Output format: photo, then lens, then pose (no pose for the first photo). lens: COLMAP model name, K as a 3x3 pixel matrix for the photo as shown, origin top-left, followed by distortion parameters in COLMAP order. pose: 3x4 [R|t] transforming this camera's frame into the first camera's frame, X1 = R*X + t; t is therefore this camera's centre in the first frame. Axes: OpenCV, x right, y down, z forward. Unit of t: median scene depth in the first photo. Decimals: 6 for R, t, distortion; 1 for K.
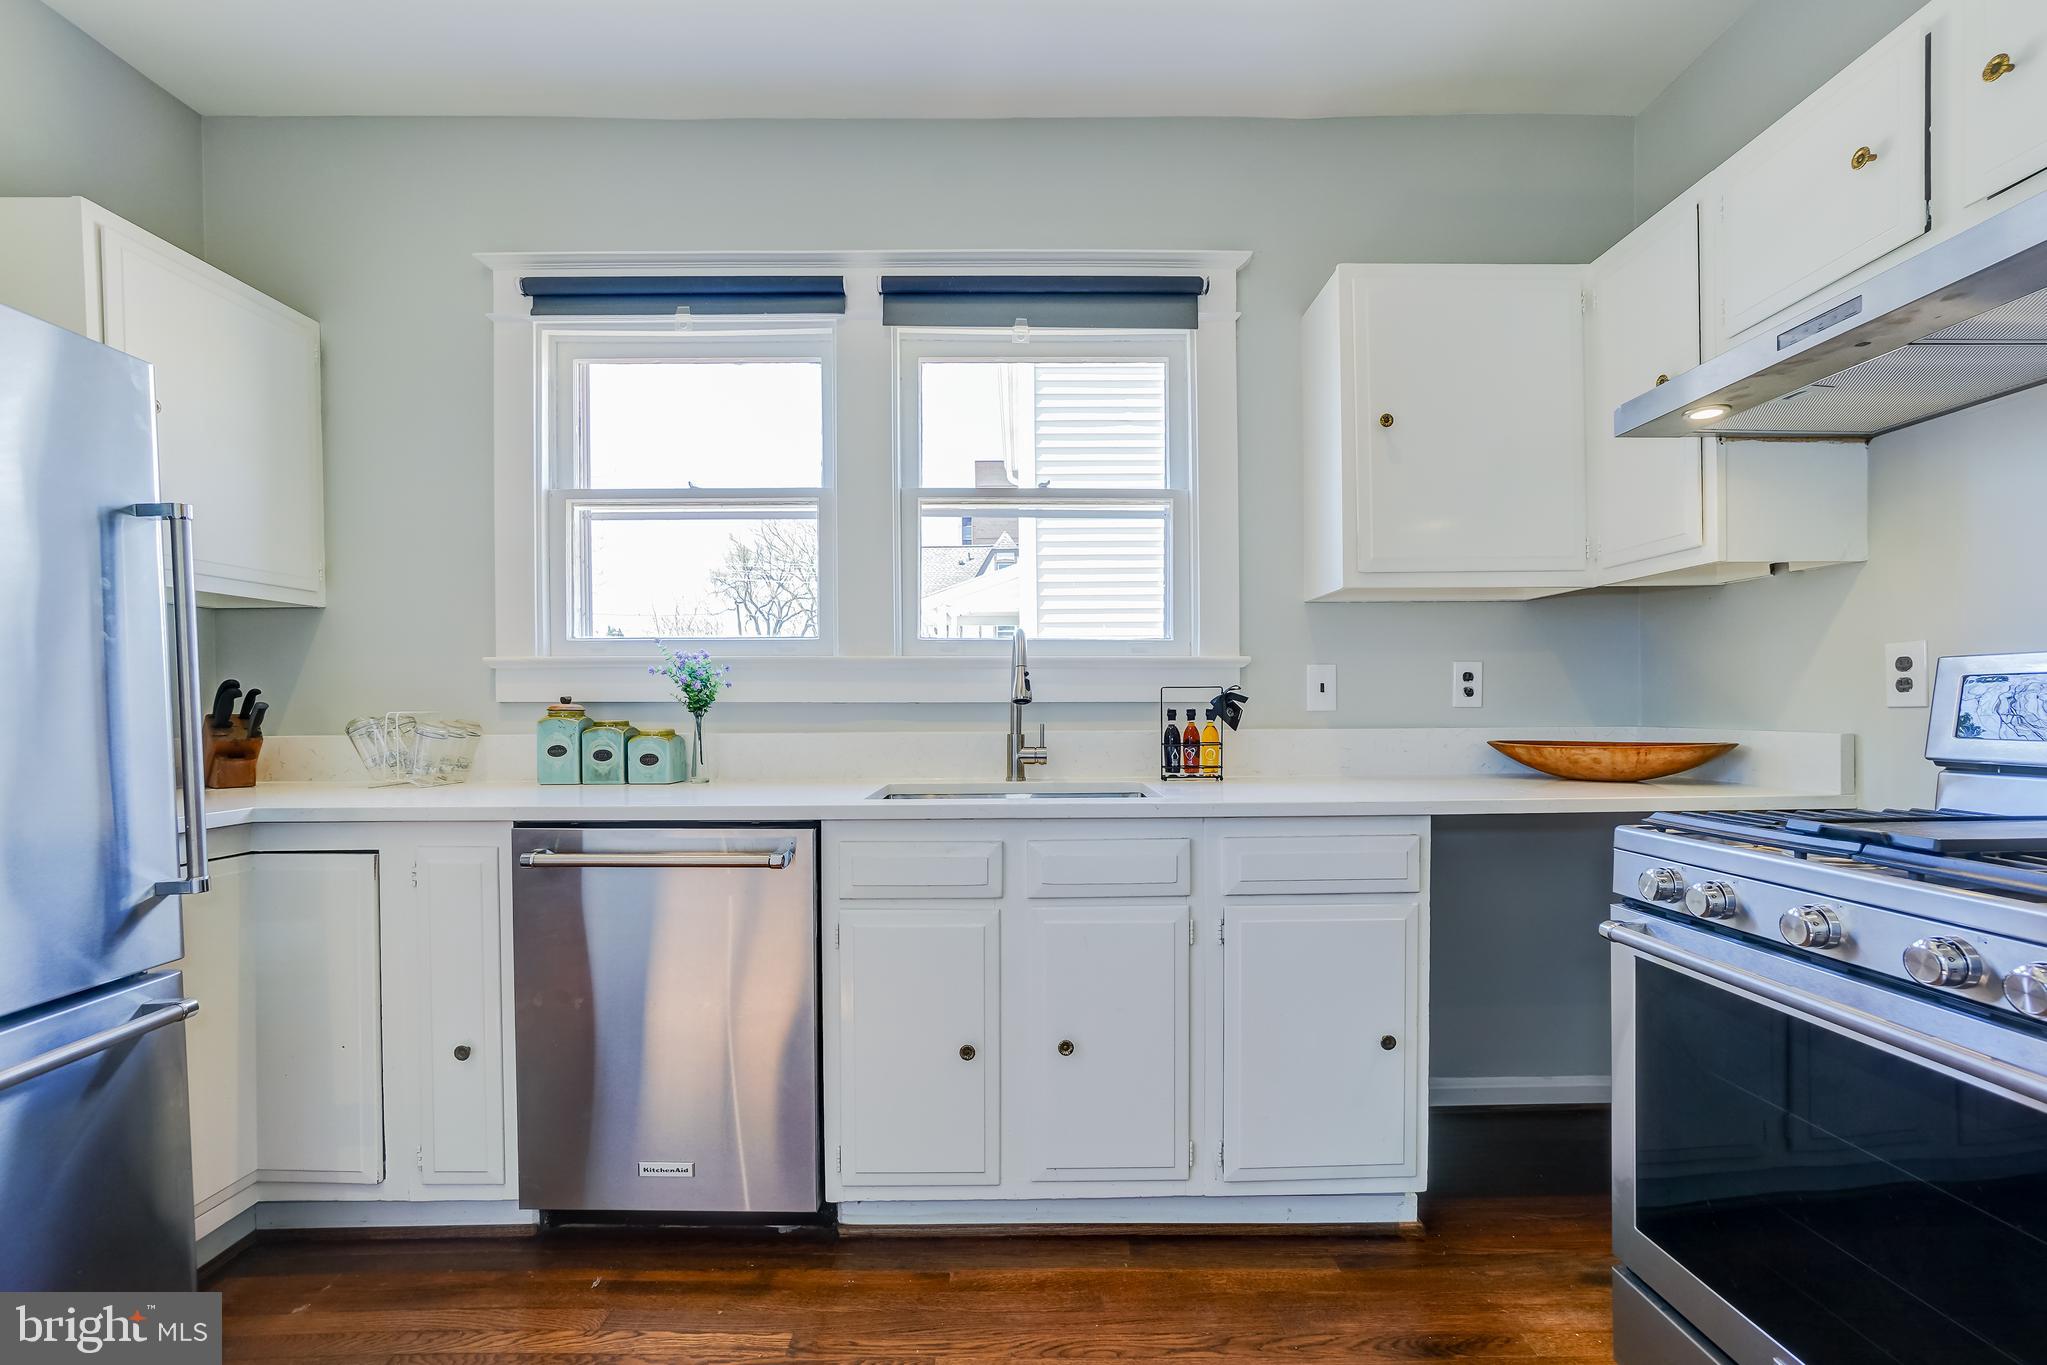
lens RADIAL K [[925.3, 0, 993.6], [0, 925.3, 714.4], [0, 0, 1]] dist [-0.048759, 0.018901]
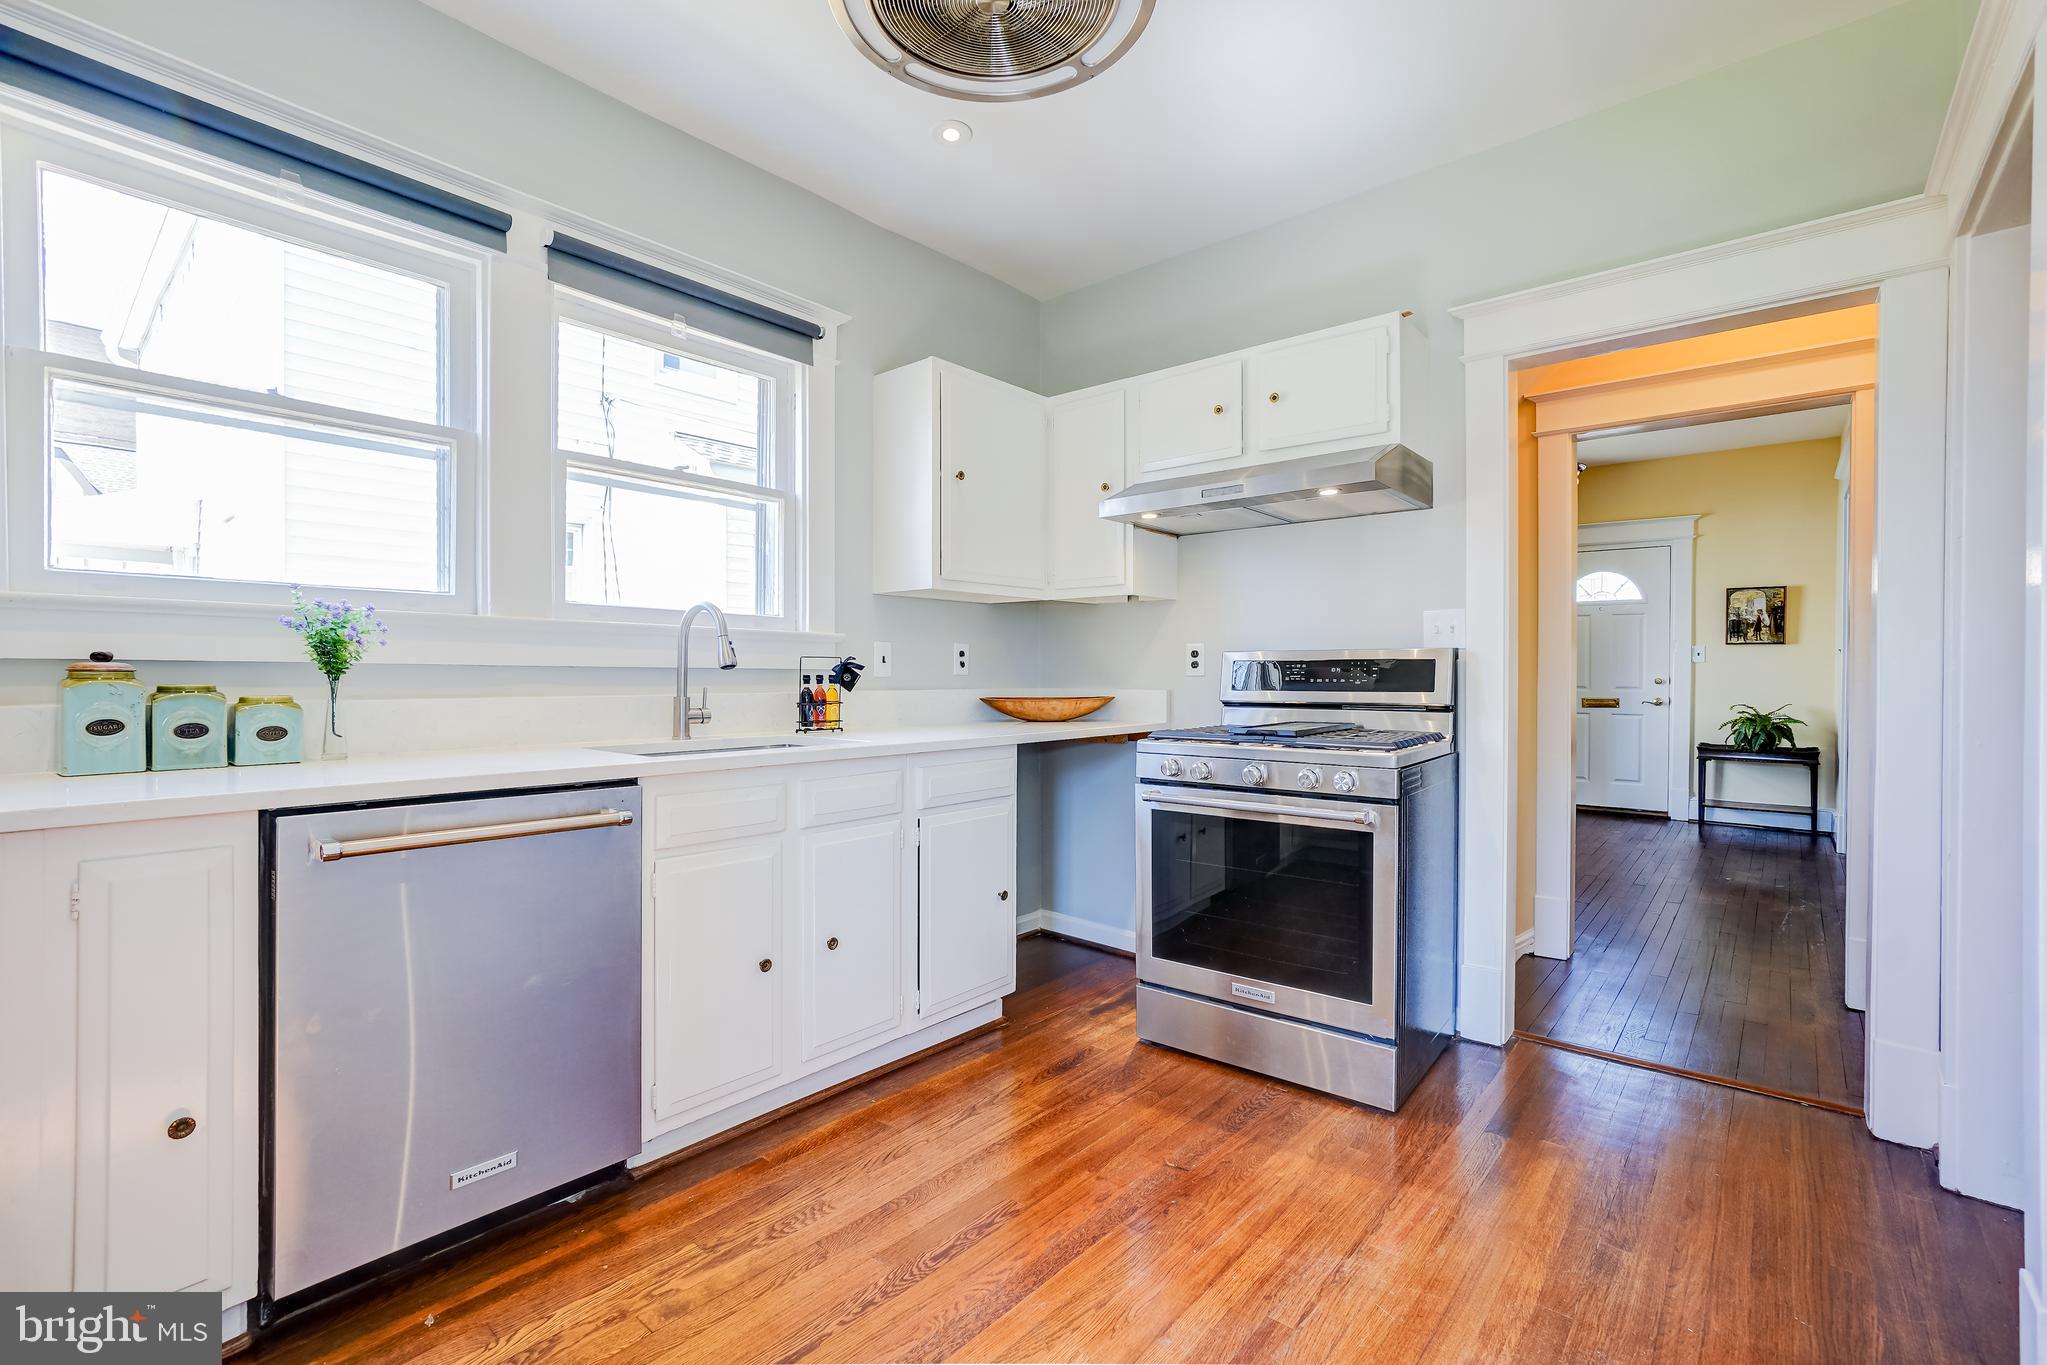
lens RADIAL K [[922.0, 0, 1033.2], [0, 922.0, 676.7], [0, 0, 1]] dist [-0.051755, 0.019584]
pose [[0.634920, 0.005381, 0.772559, -0.559161], [-0.000195, 0.999977, -0.006804, 0.004912], [-0.772578, 0.004169, 0.634906, -0.006590]]
